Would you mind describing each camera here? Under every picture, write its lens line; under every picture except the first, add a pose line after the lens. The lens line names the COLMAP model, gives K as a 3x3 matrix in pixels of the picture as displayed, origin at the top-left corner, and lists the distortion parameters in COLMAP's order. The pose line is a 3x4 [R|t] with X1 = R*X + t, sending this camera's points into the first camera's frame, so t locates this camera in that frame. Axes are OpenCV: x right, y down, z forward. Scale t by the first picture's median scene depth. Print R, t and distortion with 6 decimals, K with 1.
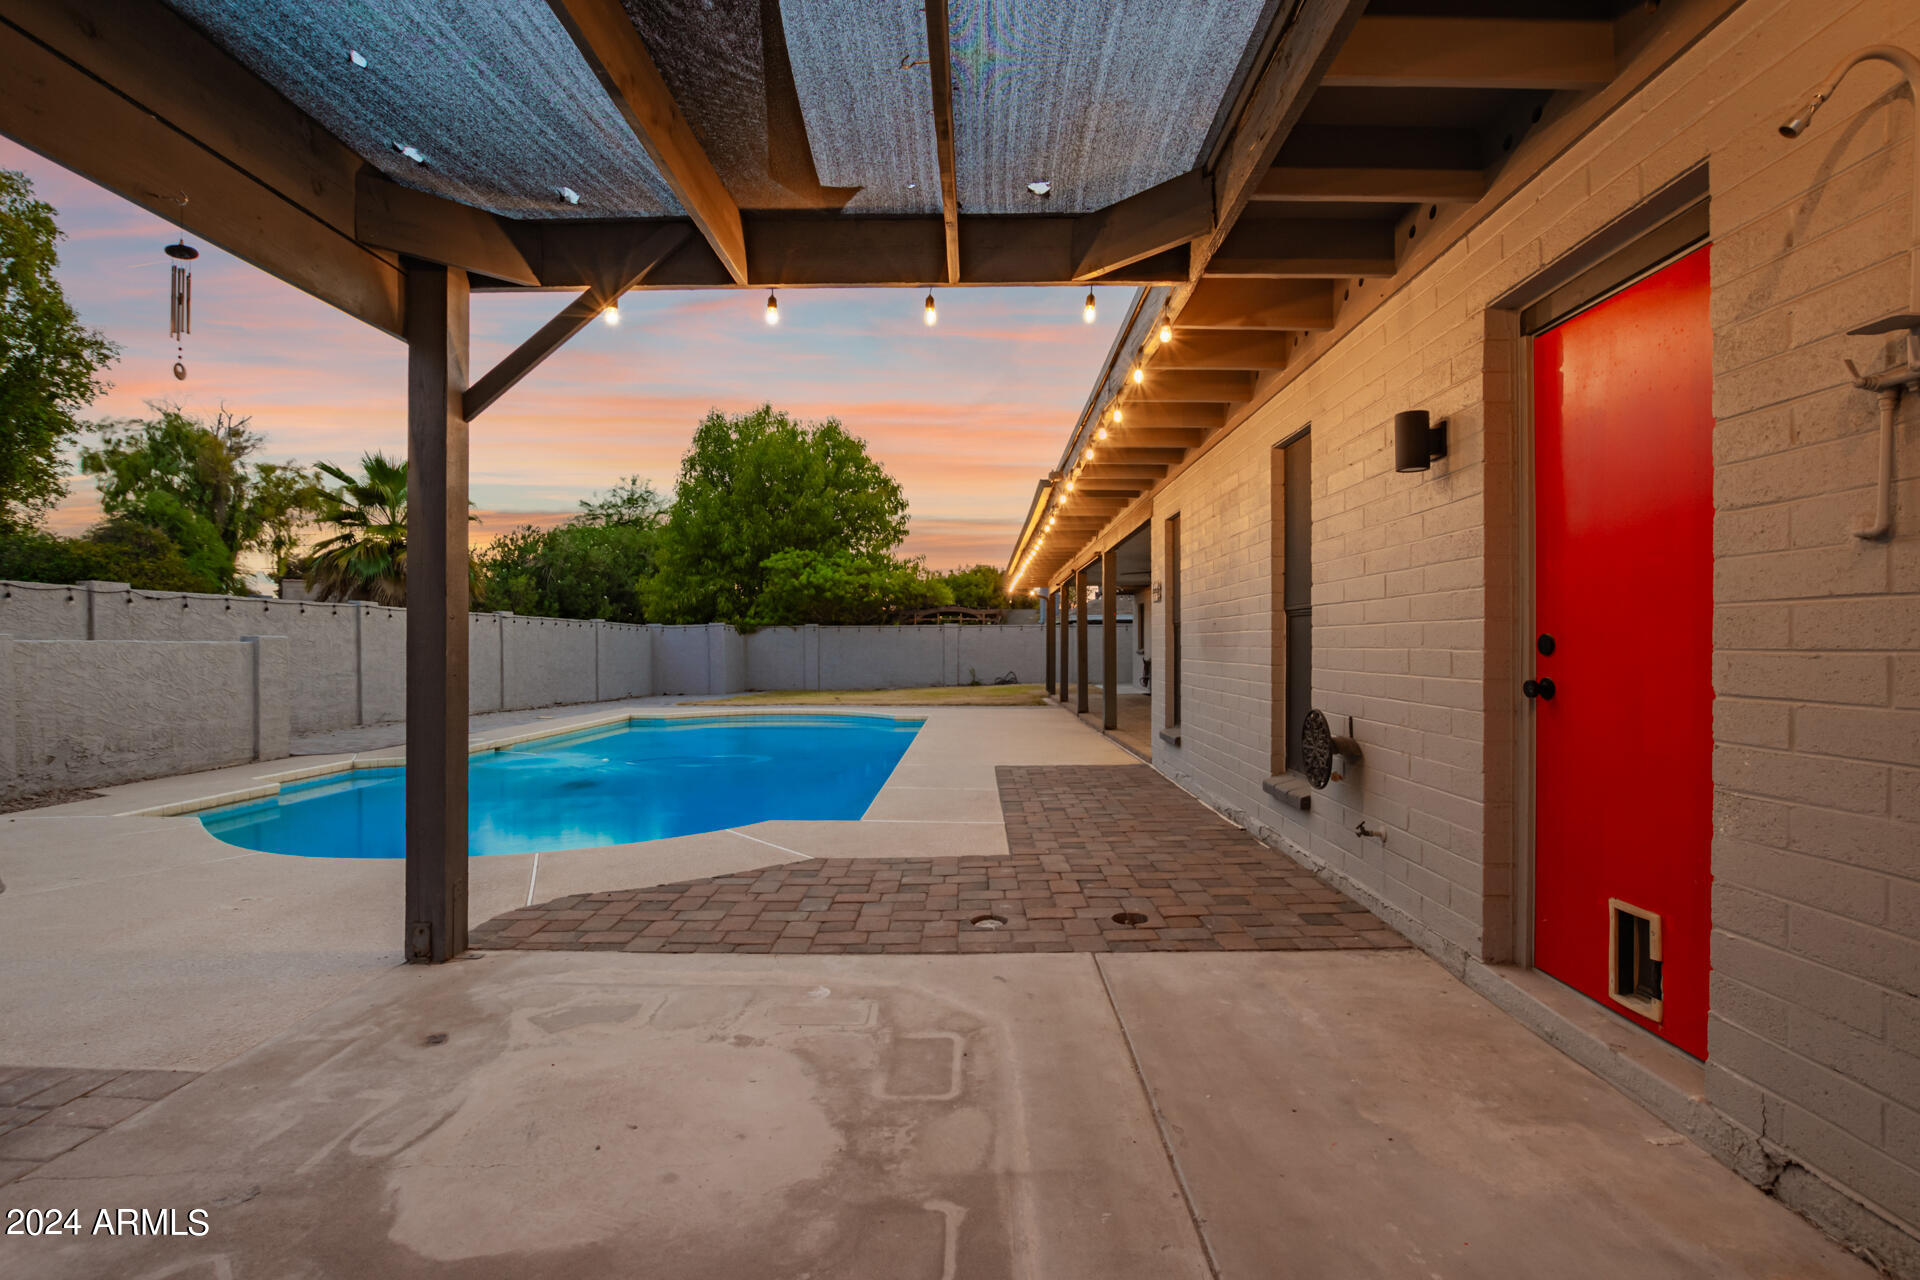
lens RADIAL K [[918.8, 0, 960.0], [0, 918.8, 640.0], [0, 0, 1]] dist [-0.023742, 0.000196]
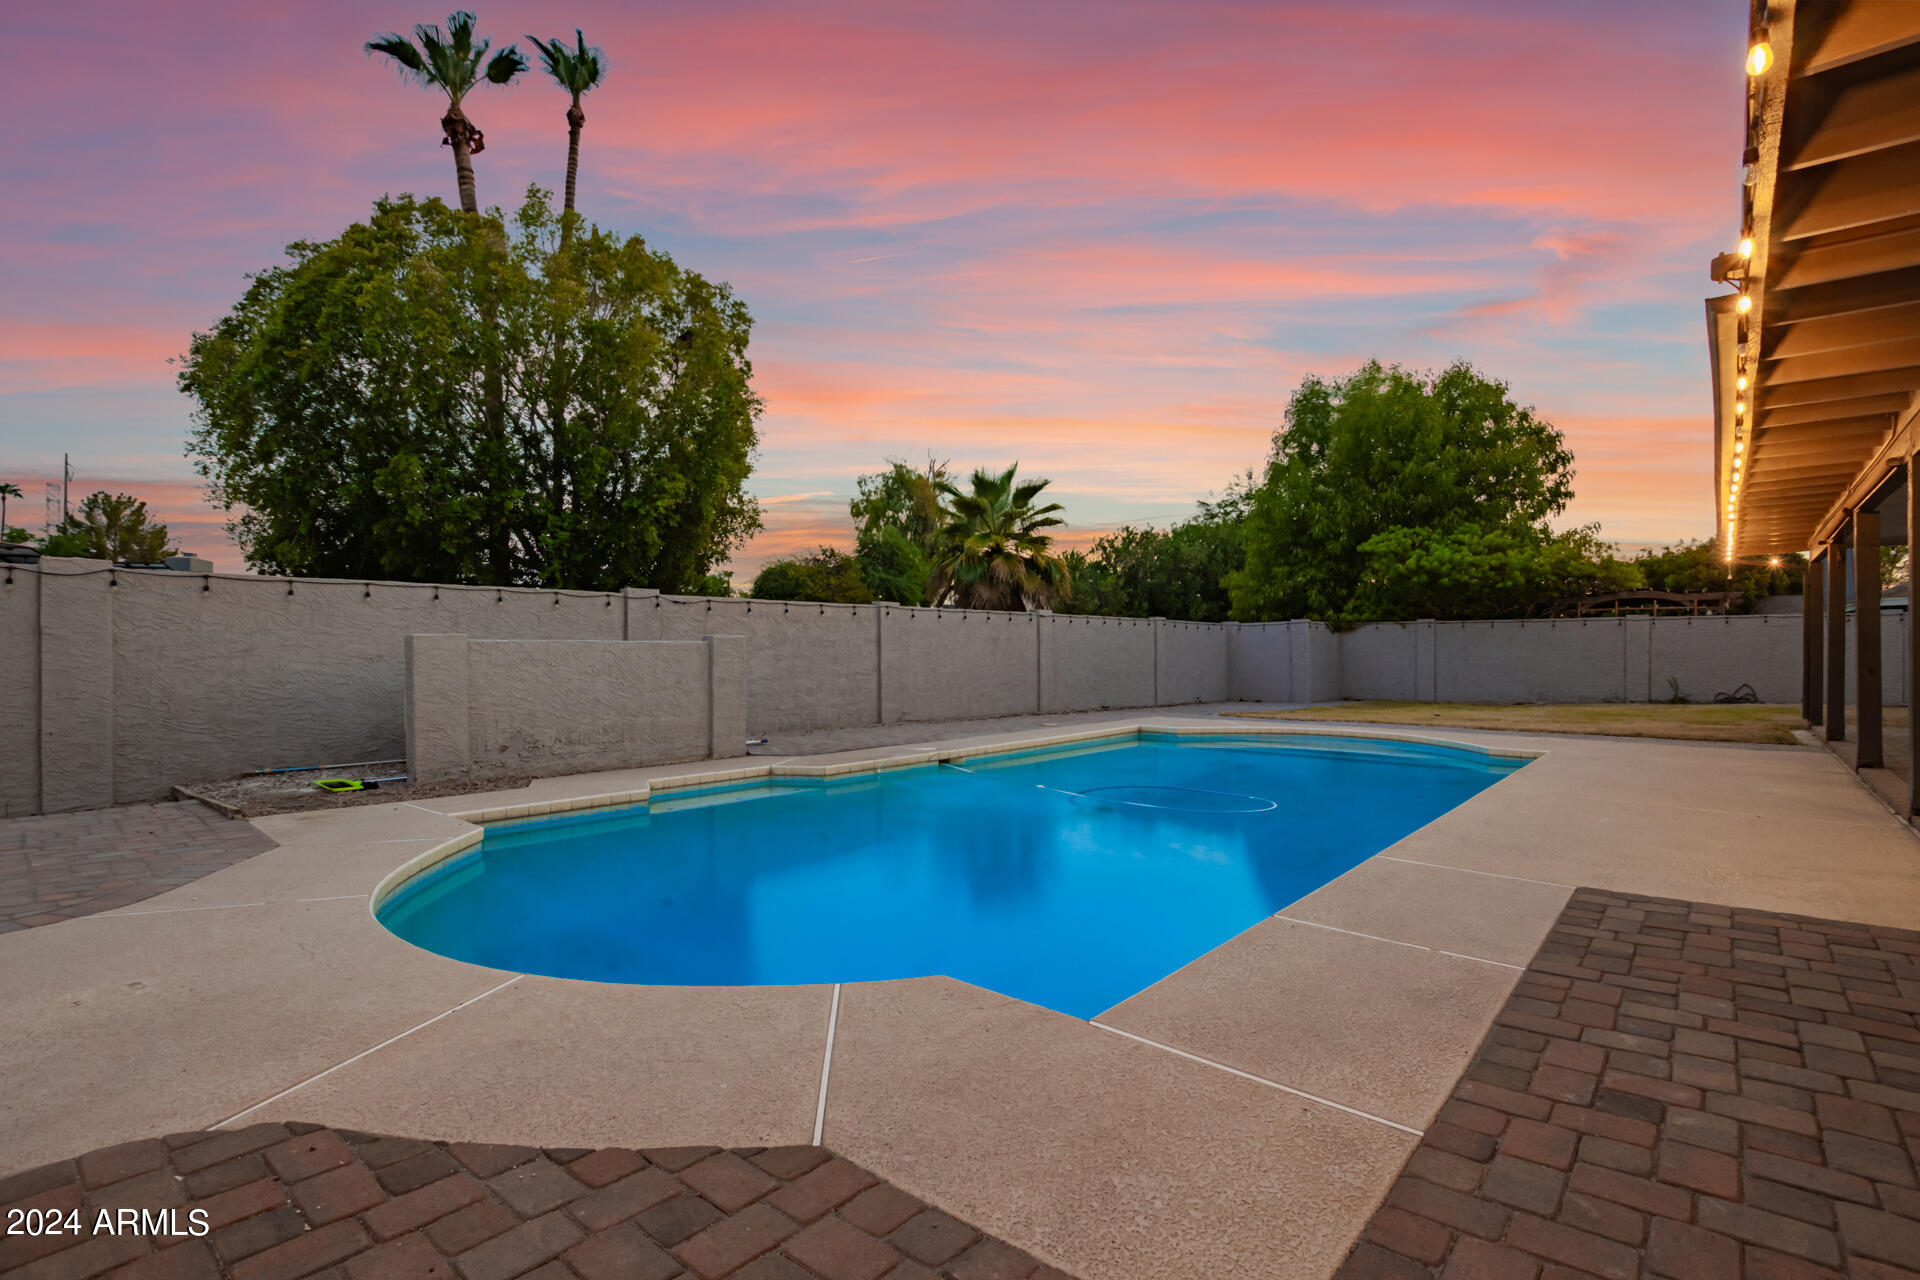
lens RADIAL K [[902.2, 0, 968.7], [0, 902.2, 643.3], [0, 0, 1]] dist [-0.036184, 0.005163]
pose [[0.766982, -0.002303, -0.641665, 0.035680], [0.003662, 0.999993, 0.000788, 0.001838], [0.641658, -0.002954, 0.766985, 0.158737]]
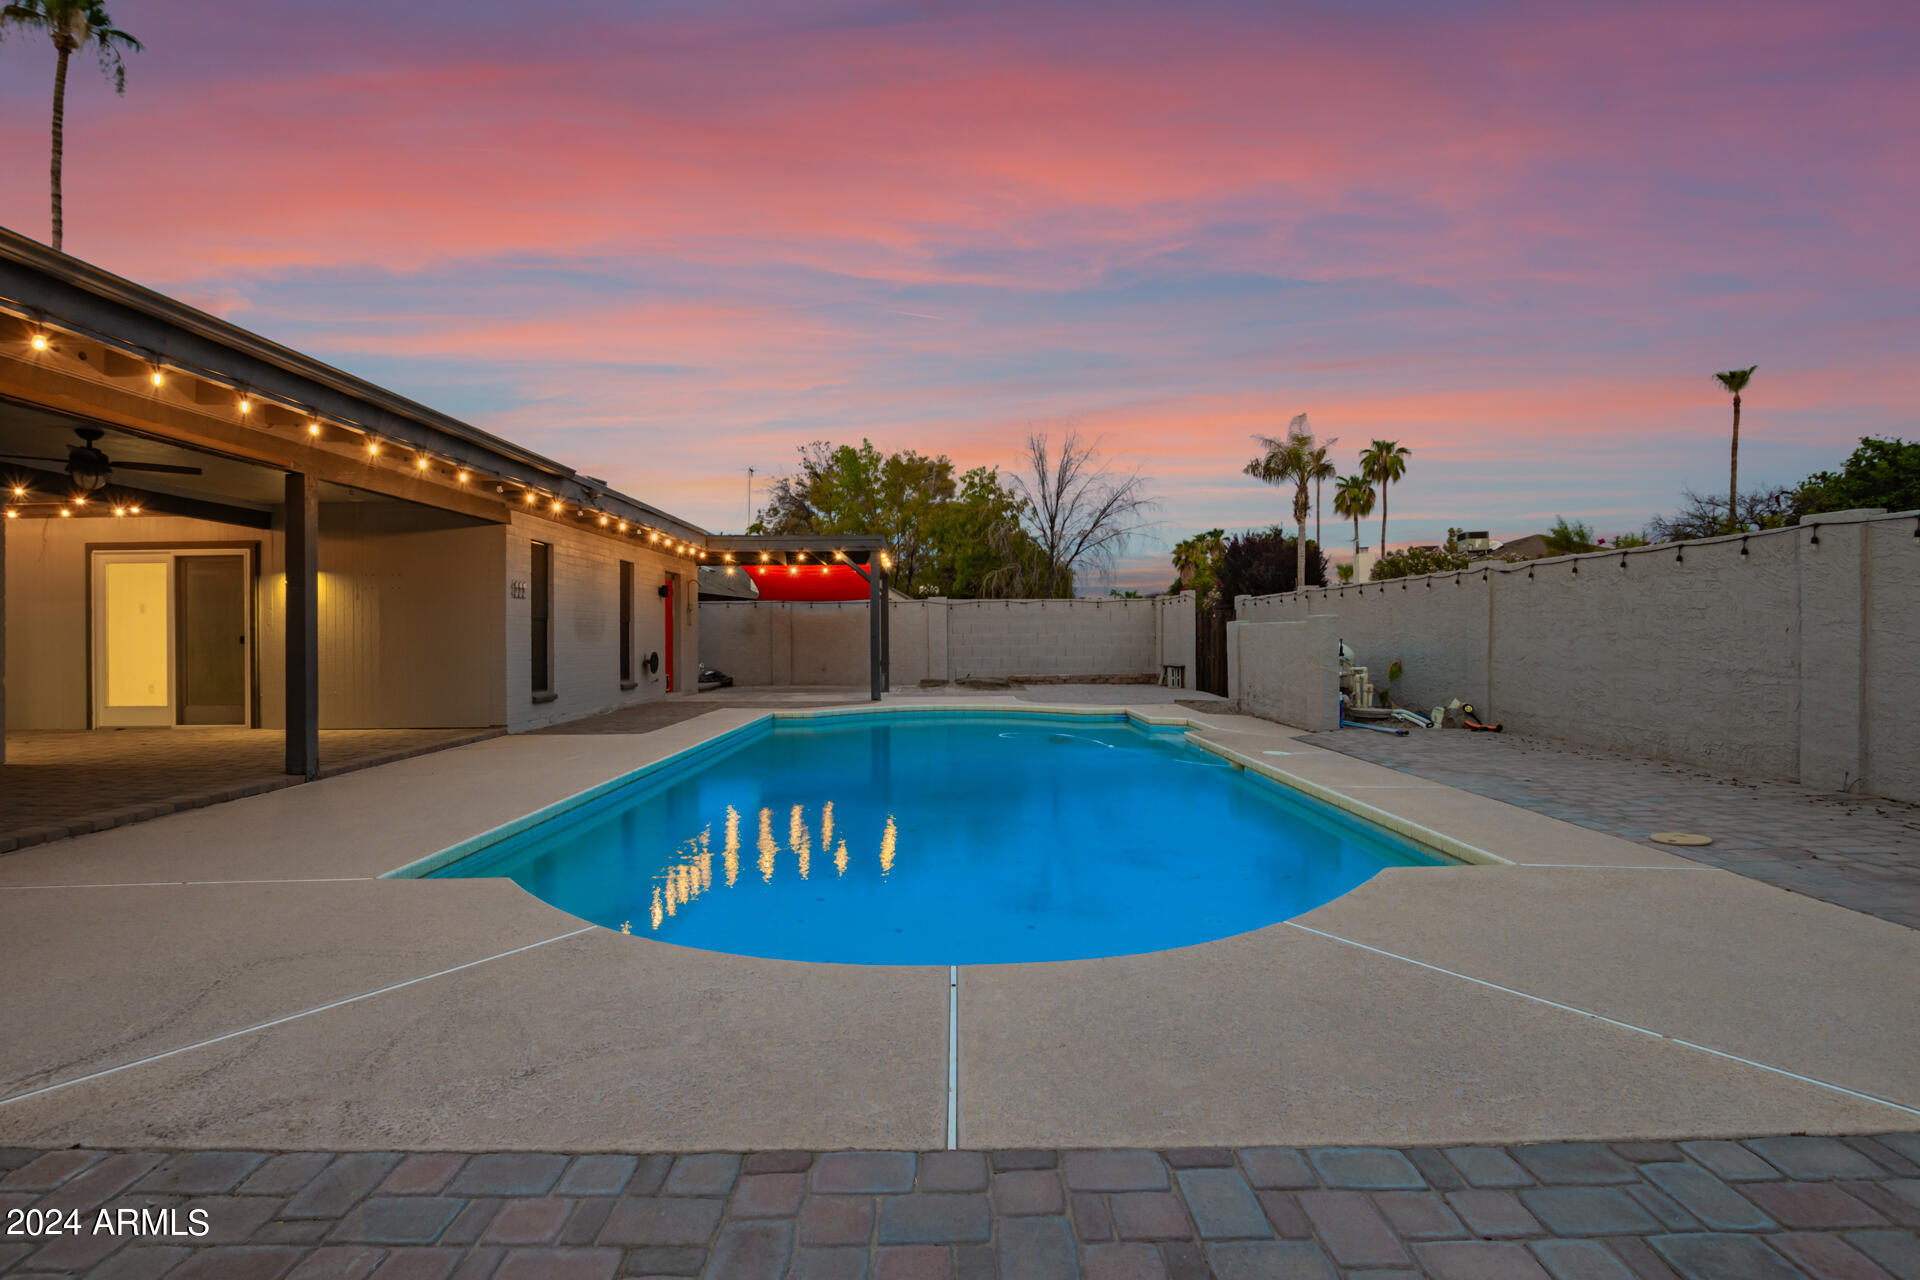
lens RADIAL K [[902.2, 0, 968.7], [0, 902.2, 643.3], [0, 0, 1]] dist [-0.036184, 0.005163]
pose [[-0.999476, -0.006951, -0.031605, -0.121656], [-0.007105, 0.999963, 0.004762, 0.012248], [0.031571, 0.004984, -0.999489, 0.791497]]
